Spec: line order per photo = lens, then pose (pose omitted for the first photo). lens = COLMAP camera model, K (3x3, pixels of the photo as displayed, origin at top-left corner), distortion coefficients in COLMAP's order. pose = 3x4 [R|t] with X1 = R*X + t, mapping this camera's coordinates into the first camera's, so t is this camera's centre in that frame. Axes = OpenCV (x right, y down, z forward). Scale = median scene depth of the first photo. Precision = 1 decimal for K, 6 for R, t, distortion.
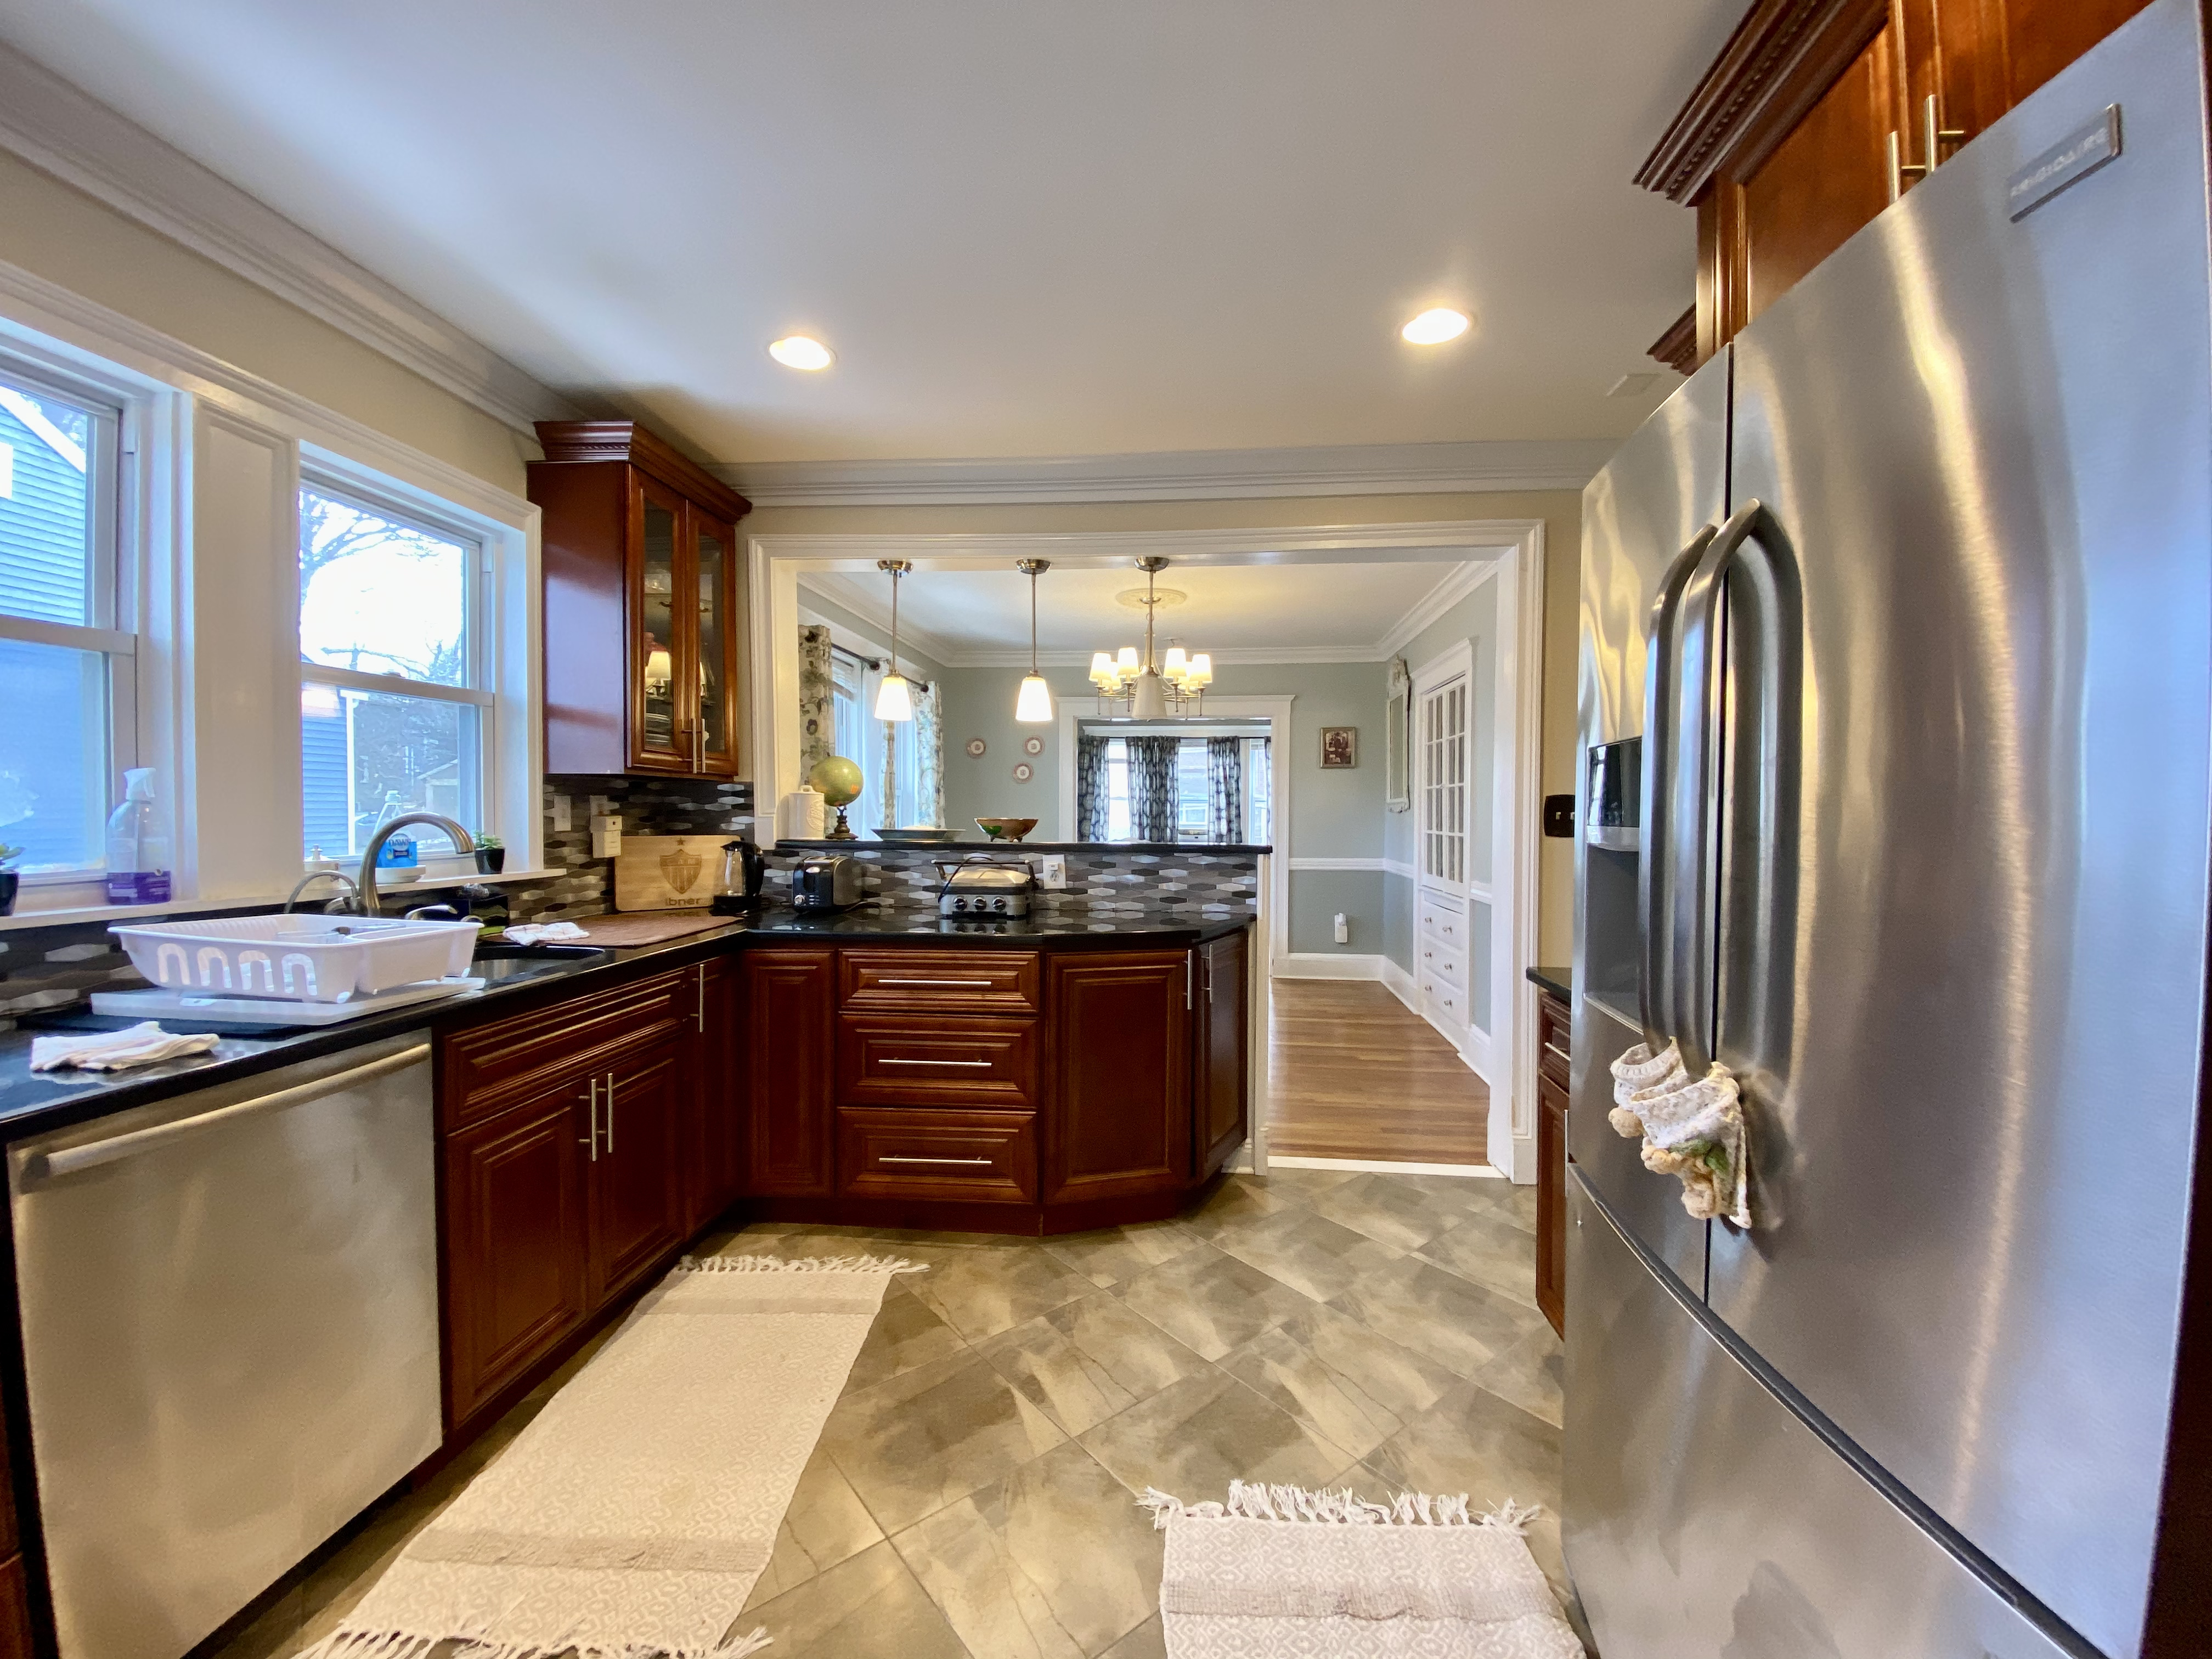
lens RADIAL K [[881.5, 0, 1103.7], [0, 881.5, 831.5], [0, 0, 1]] dist [0.045443, -0.033803]
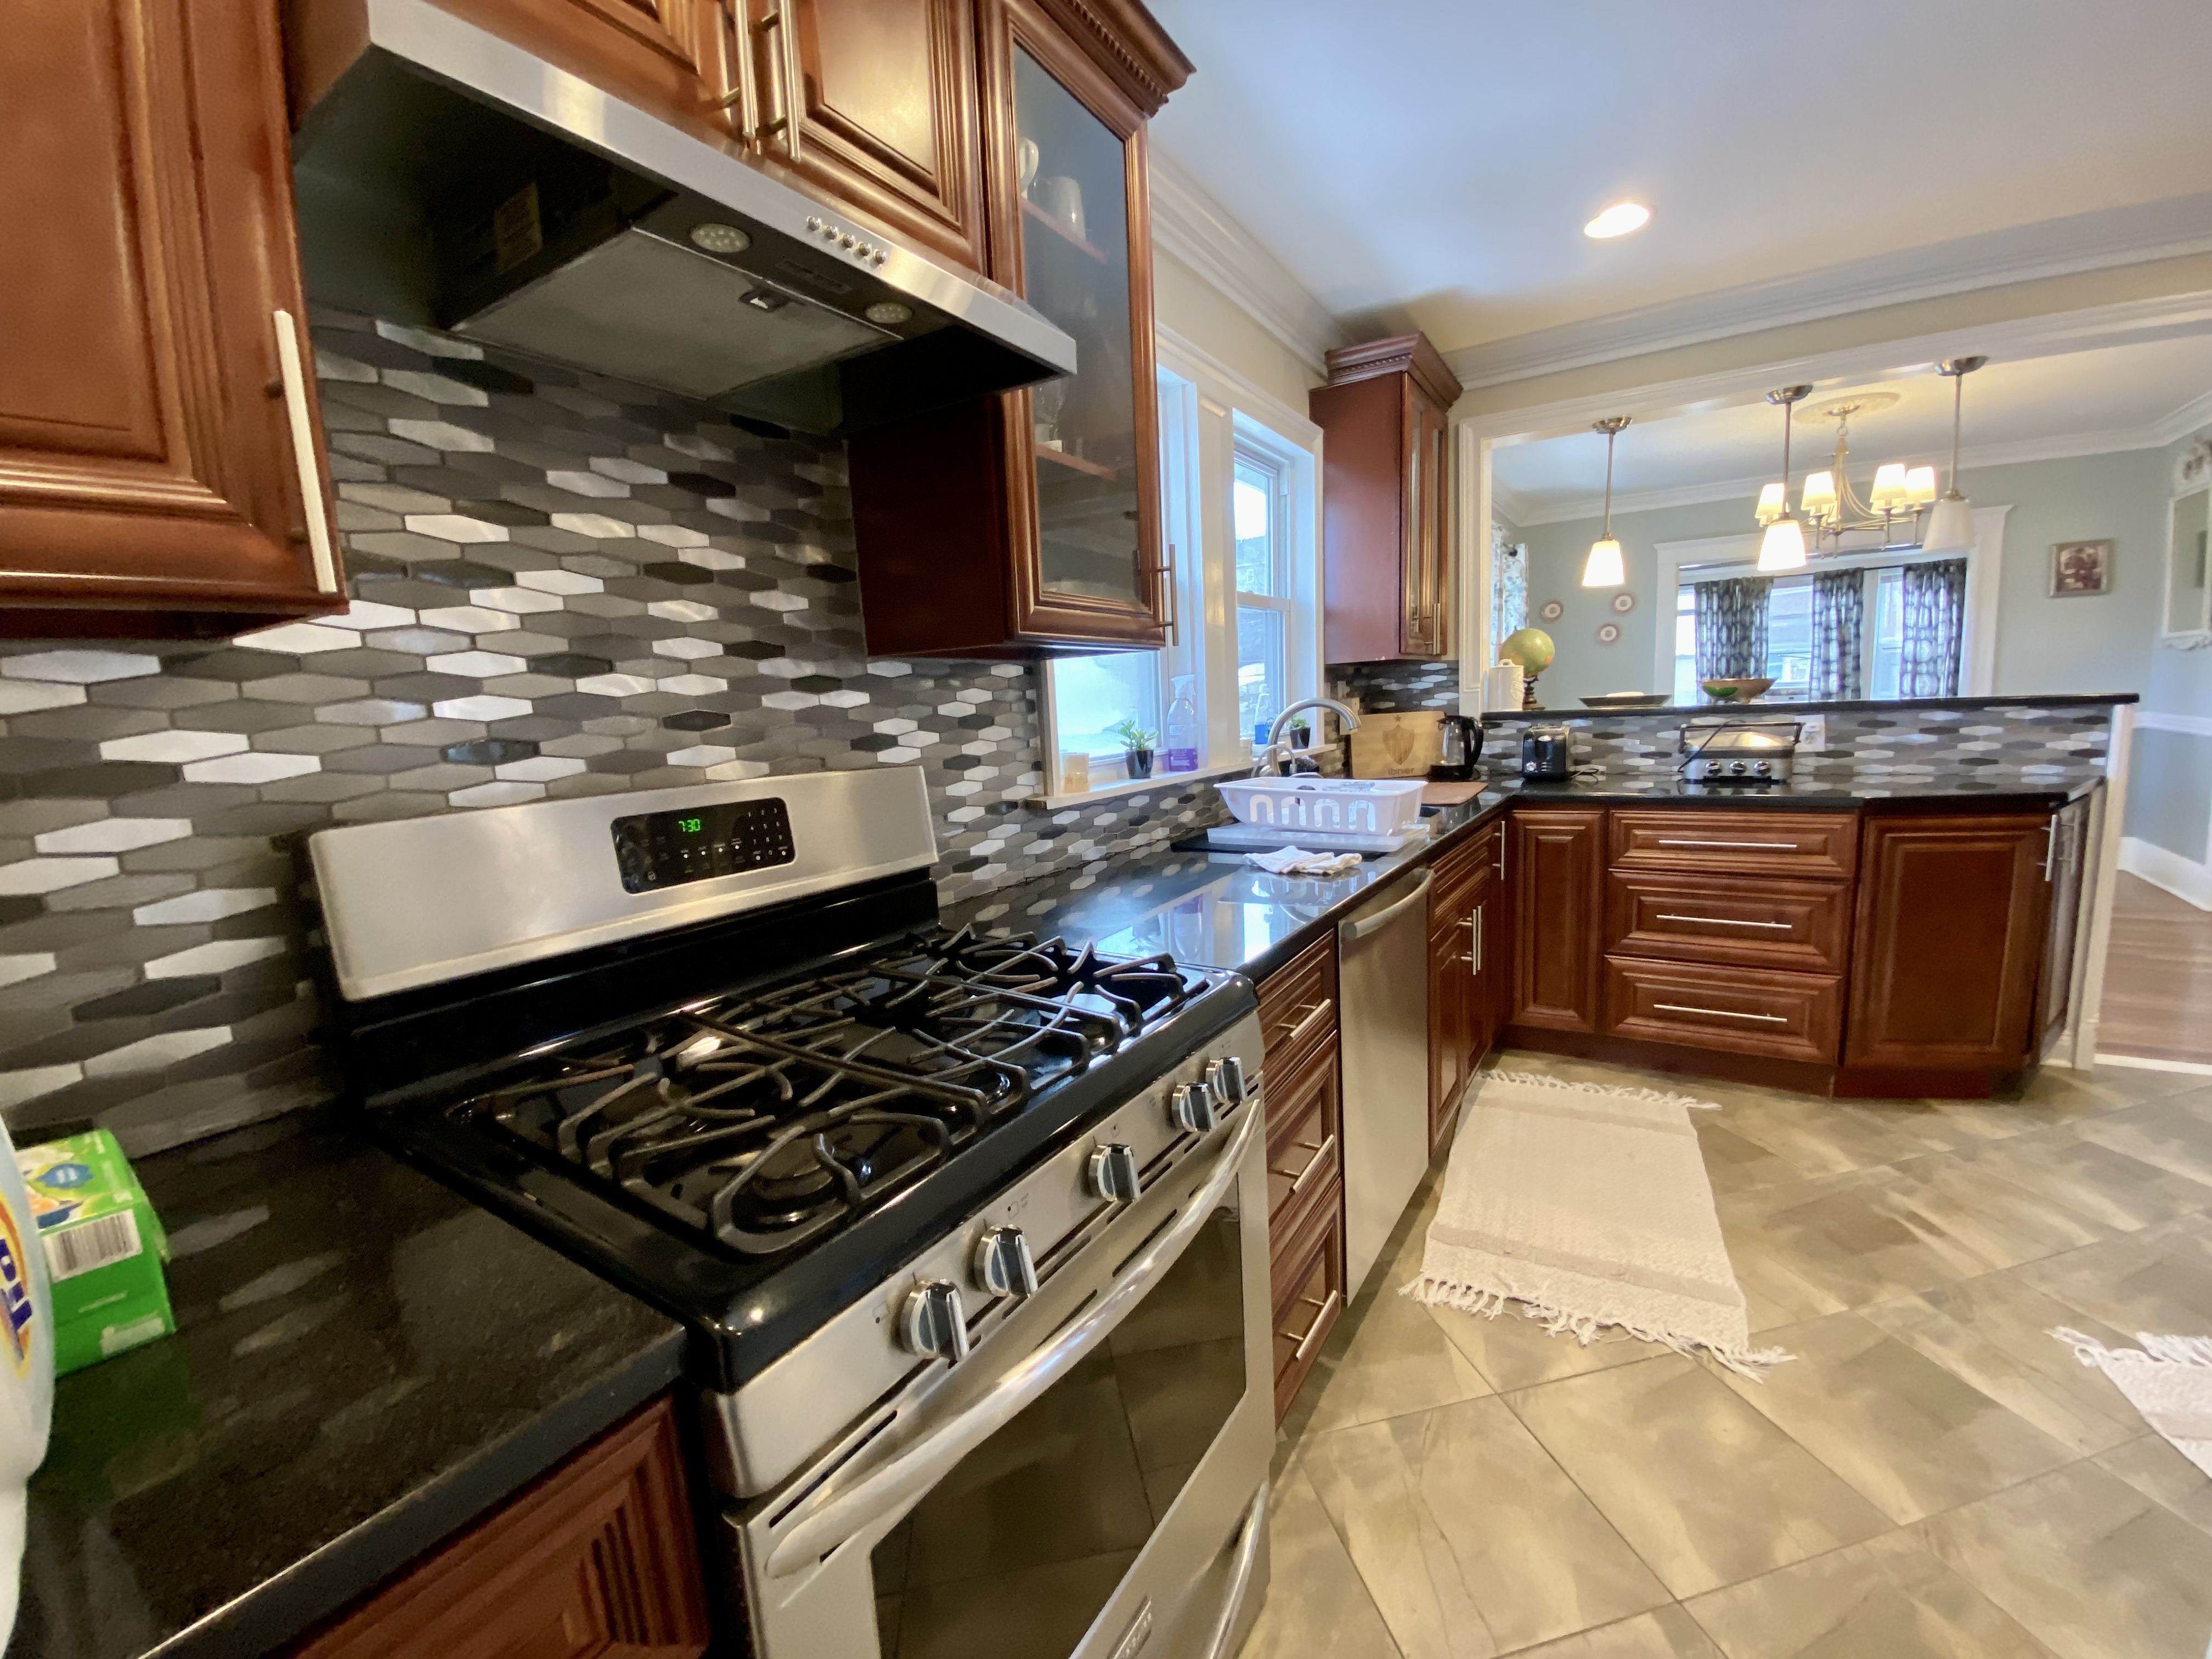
lens RADIAL K [[893.8, 0, 1116.4], [0, 893.8, 832.5], [0, 0, 1]] dist [0.026073, -0.022259]
pose [[0.896455, 0.014591, -0.442894, -0.305699], [0.044648, 0.991398, 0.123031, -0.000688], [0.440879, -0.130066, 0.888092, -0.191035]]
